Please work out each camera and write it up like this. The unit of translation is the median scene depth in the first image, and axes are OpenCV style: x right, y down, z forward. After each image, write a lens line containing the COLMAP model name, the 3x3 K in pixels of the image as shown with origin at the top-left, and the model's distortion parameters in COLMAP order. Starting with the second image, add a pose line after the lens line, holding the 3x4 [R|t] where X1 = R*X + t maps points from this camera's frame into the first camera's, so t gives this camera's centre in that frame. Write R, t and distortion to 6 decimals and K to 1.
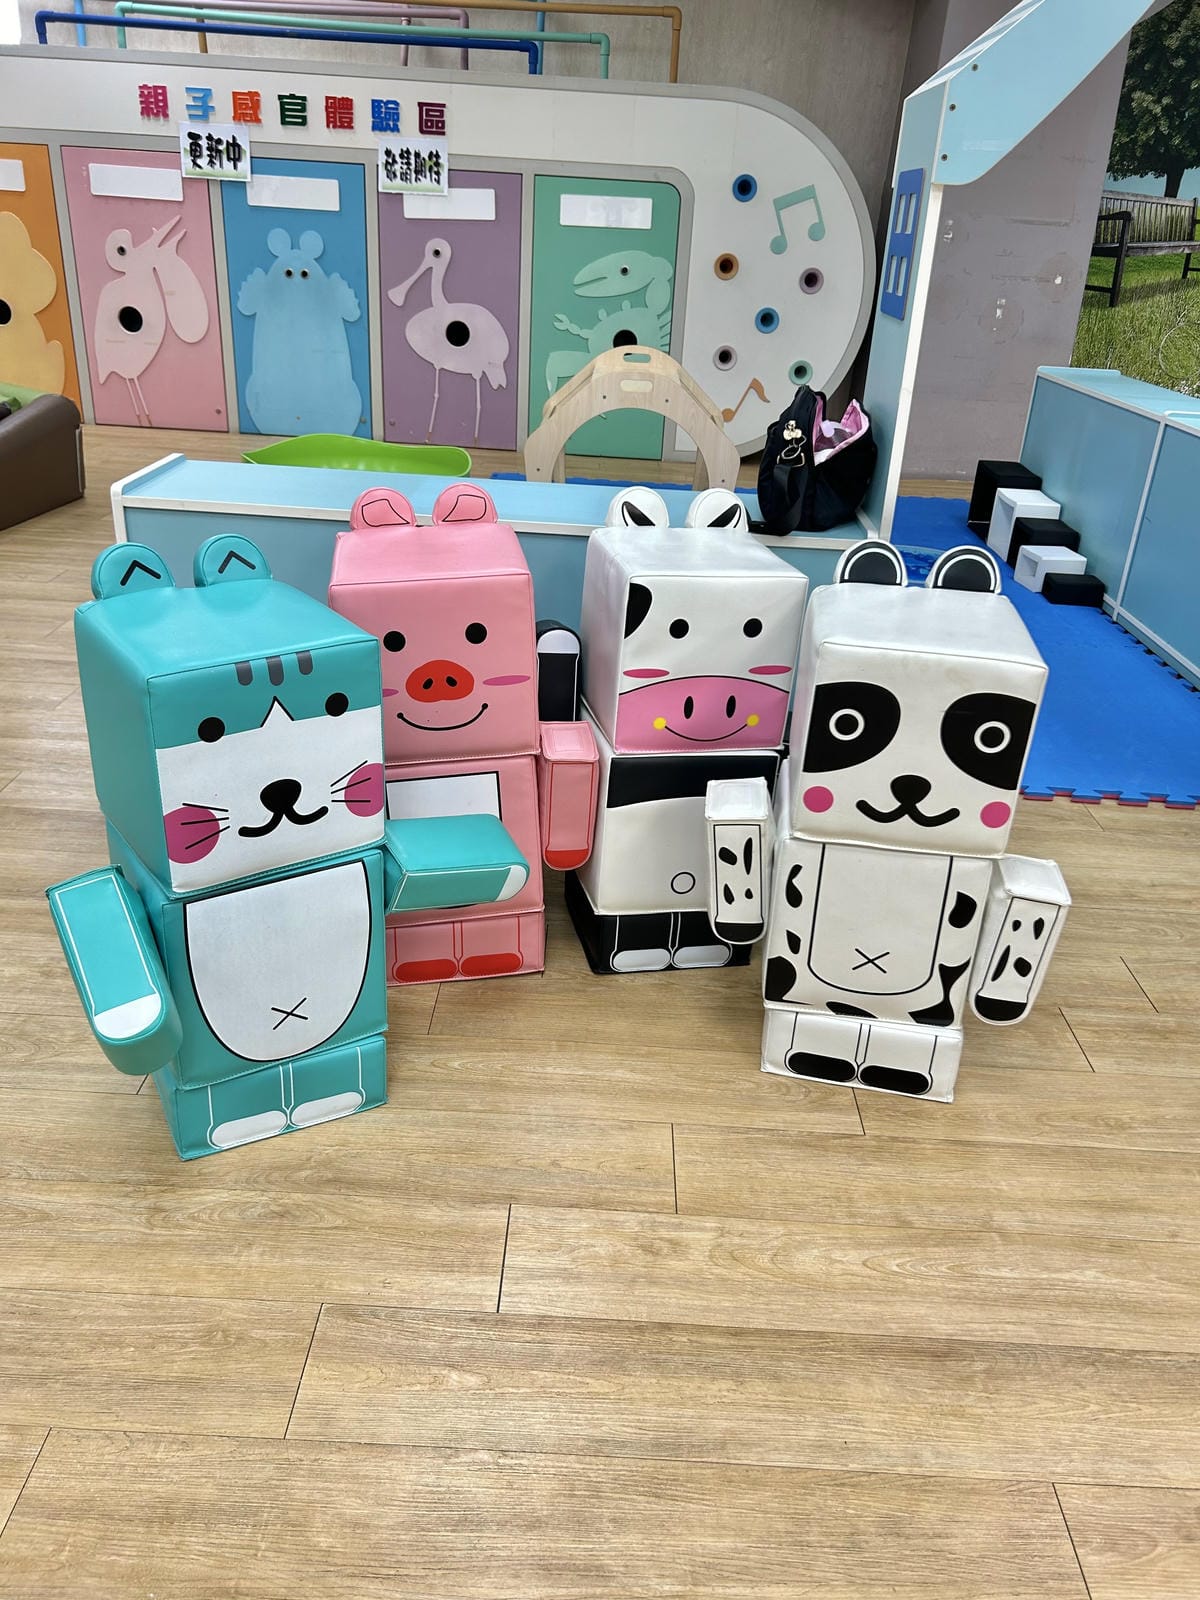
lens RADIAL K [[1230.9, 0, 593.1], [0, 1230.9, 810.4], [0, 0, 1]] dist [0.022804, -0.008496]
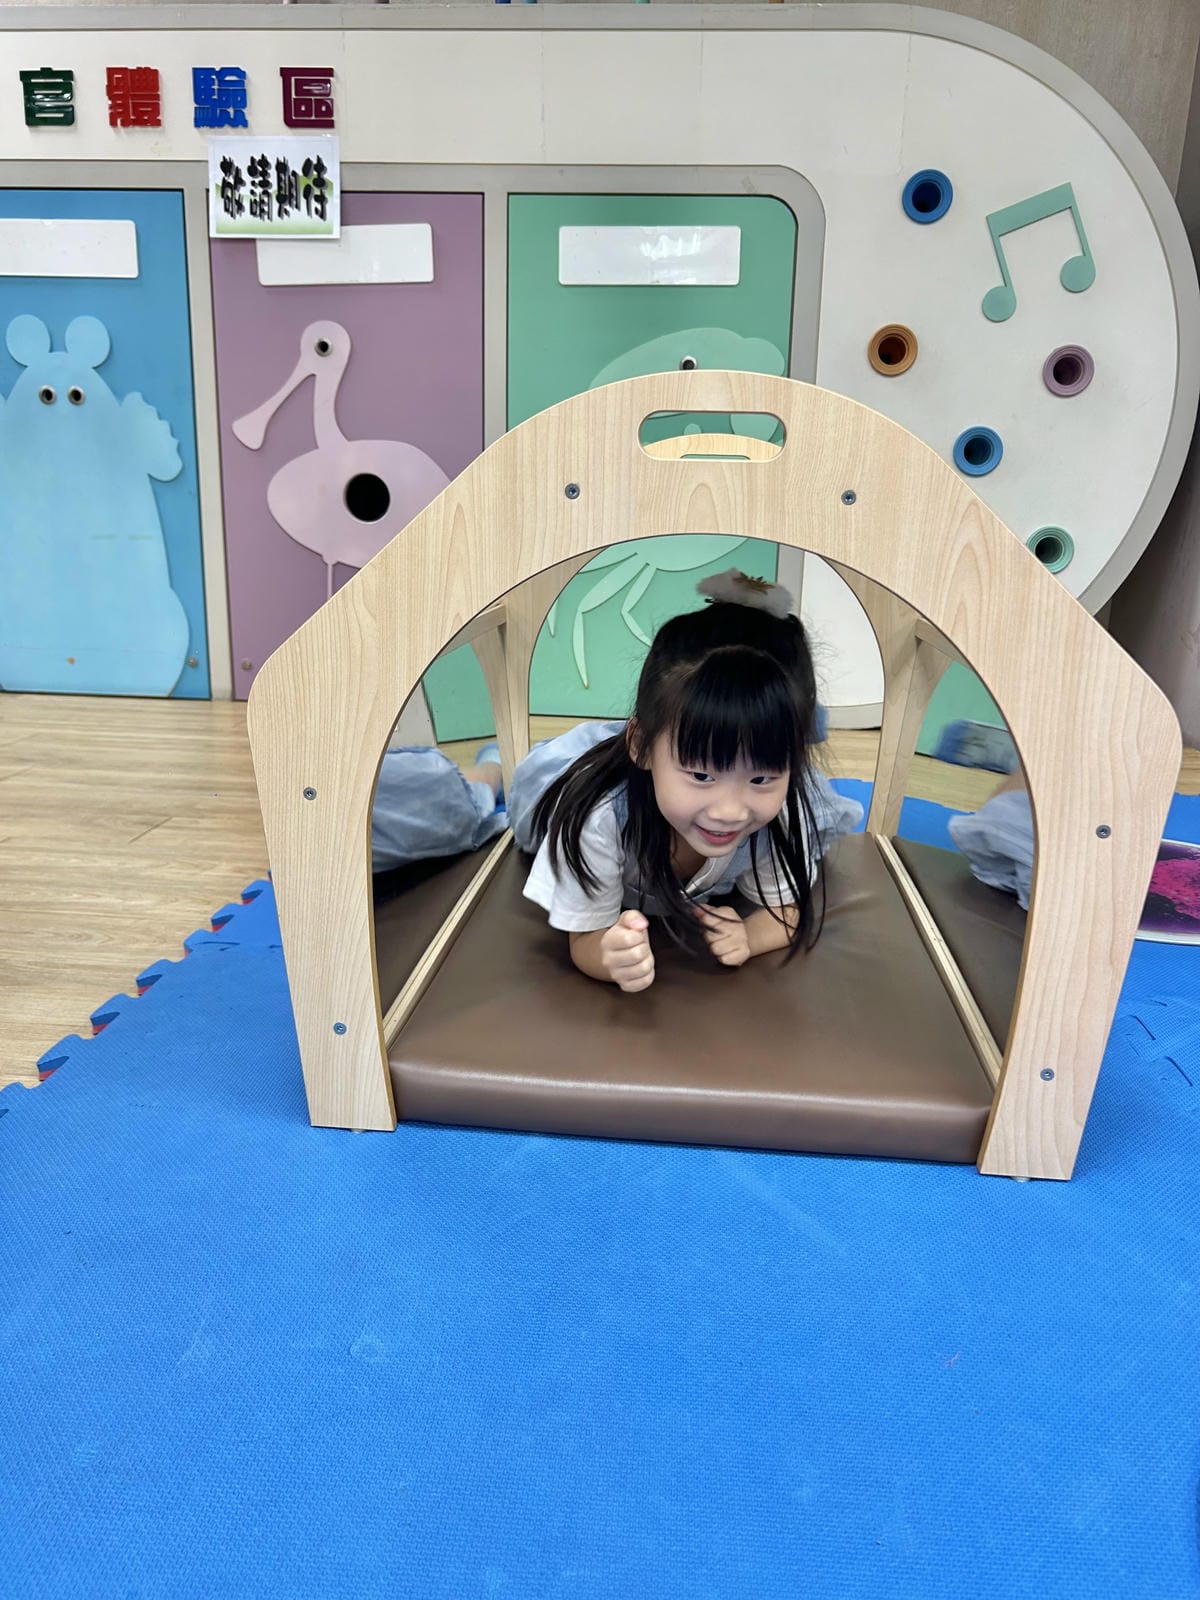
lens RADIAL K [[1230.9, 0, 601.8], [0, 1230.9, 789.4], [0, 0, 1]] dist [0.022804, -0.008496]
pose [[0.998277, -0.014456, -0.056874, 0.016860], [0.001594, 0.975503, -0.219979, -0.161045], [0.058660, 0.219509, 0.973845, 0.558020]]
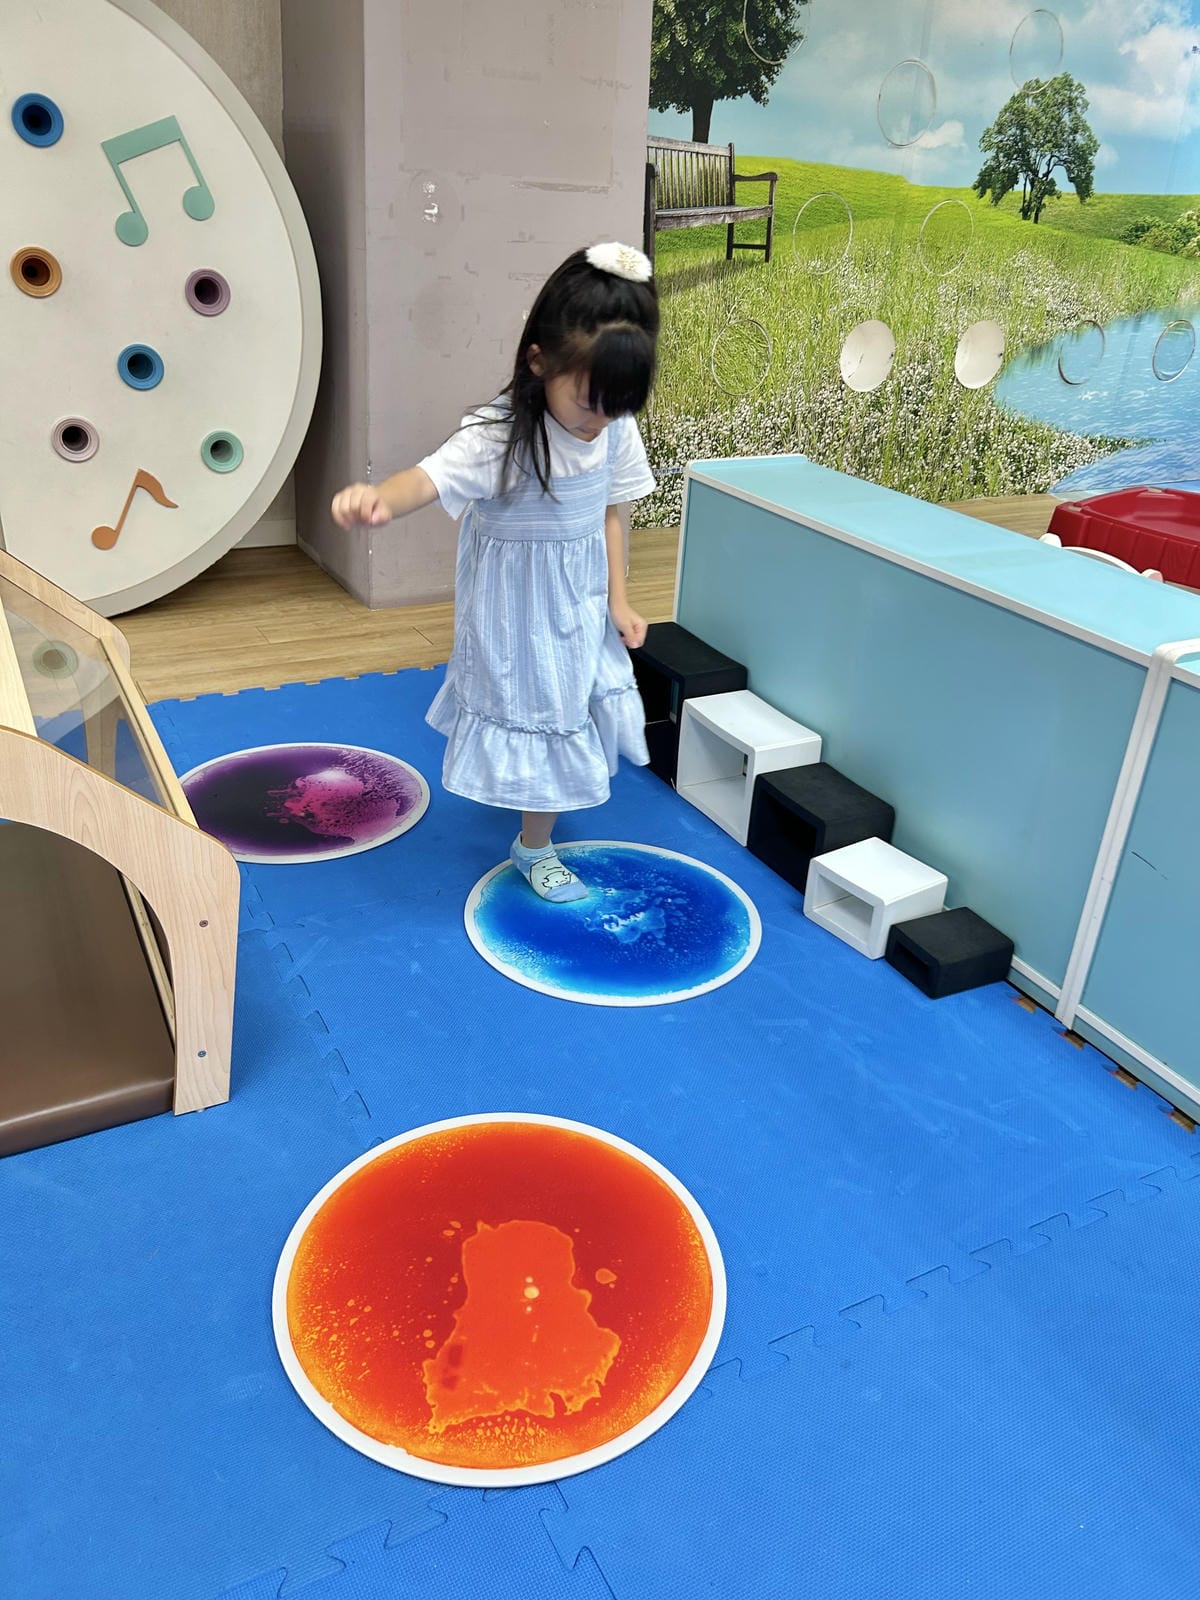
lens RADIAL K [[1230.9, 0, 592.1], [0, 1230.9, 802.6], [0, 0, 1]] dist [0.022804, -0.008496]
pose [[0.875172, -0.226832, 0.427342, 0.039146], [0.205205, 0.973929, 0.096712, -0.228716], [-0.438139, 0.003053, 0.898902, 0.434796]]
